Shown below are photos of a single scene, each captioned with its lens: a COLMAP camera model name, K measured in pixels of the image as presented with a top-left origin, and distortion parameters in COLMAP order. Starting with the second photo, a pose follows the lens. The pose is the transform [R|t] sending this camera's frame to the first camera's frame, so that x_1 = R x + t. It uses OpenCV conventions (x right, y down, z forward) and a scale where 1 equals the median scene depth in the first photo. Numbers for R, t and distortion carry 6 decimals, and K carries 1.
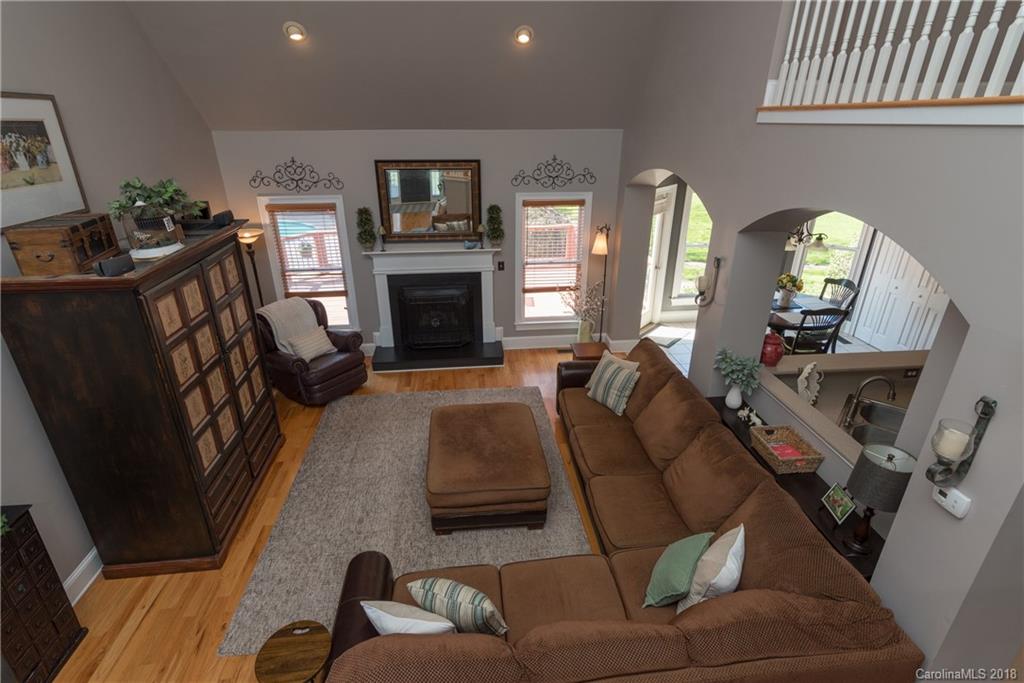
lens RADIAL K [[494.9, 0, 510.0], [0, 494.9, 344.5], [0, 0, 1]] dist [0.013354, -0.000525]
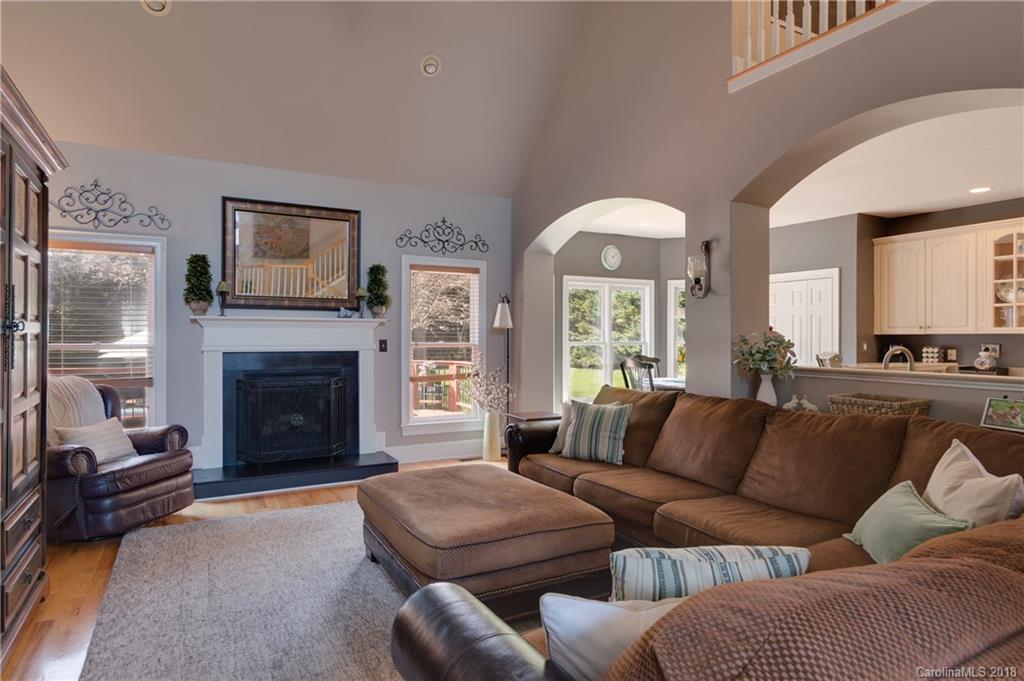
lens RADIAL K [[564.2, 0, 481.4], [0, 564.2, 335.2], [0, 0, 1]] dist [0.005576, 0.001558]
pose [[0.934302, 0.002979, 0.356471, -0.197935], [0.143101, 0.912727, -0.382690, 0.193056], [-0.326500, 0.408559, 0.852336, 0.214035]]
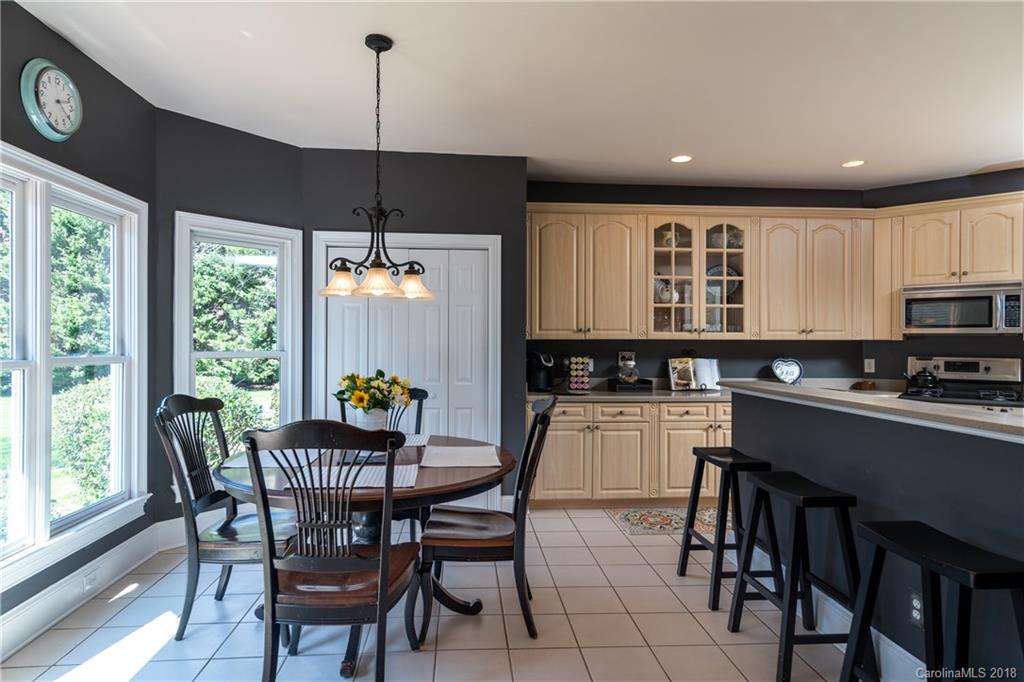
lens RADIAL K [[575.5, 0, 509.2], [0, 575.5, 338.6], [0, 0, 1]] dist [0.002778, -0.000201]
pose [[0.034364, 0.004531, 0.999399, 0.127971], [0.403530, 0.914789, -0.018023, -0.115020], [-0.914321, 0.403907, 0.029607, 0.896773]]
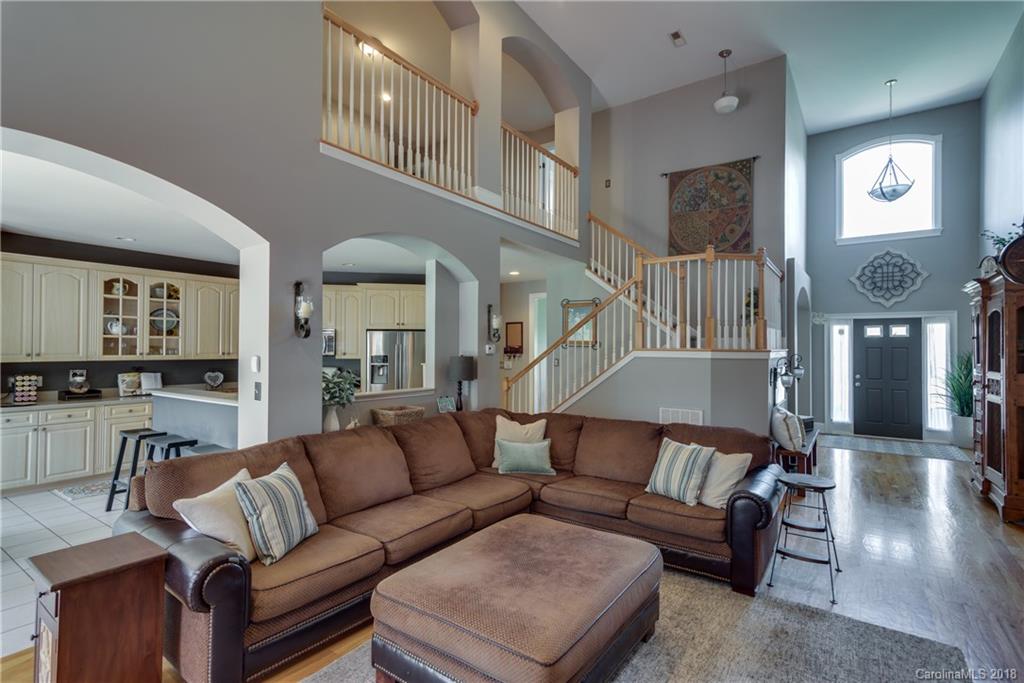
lens RADIAL K [[481.4, 0, 508.5], [0, 481.4, 345.8], [0, 0, 1]] dist [0.014285, -0.000082]
pose [[-0.742379, 0.002138, 0.669976, -0.276723], [0.268086, 0.917397, 0.294130, -0.139995], [-0.614006, 0.397967, -0.681630, 0.884461]]
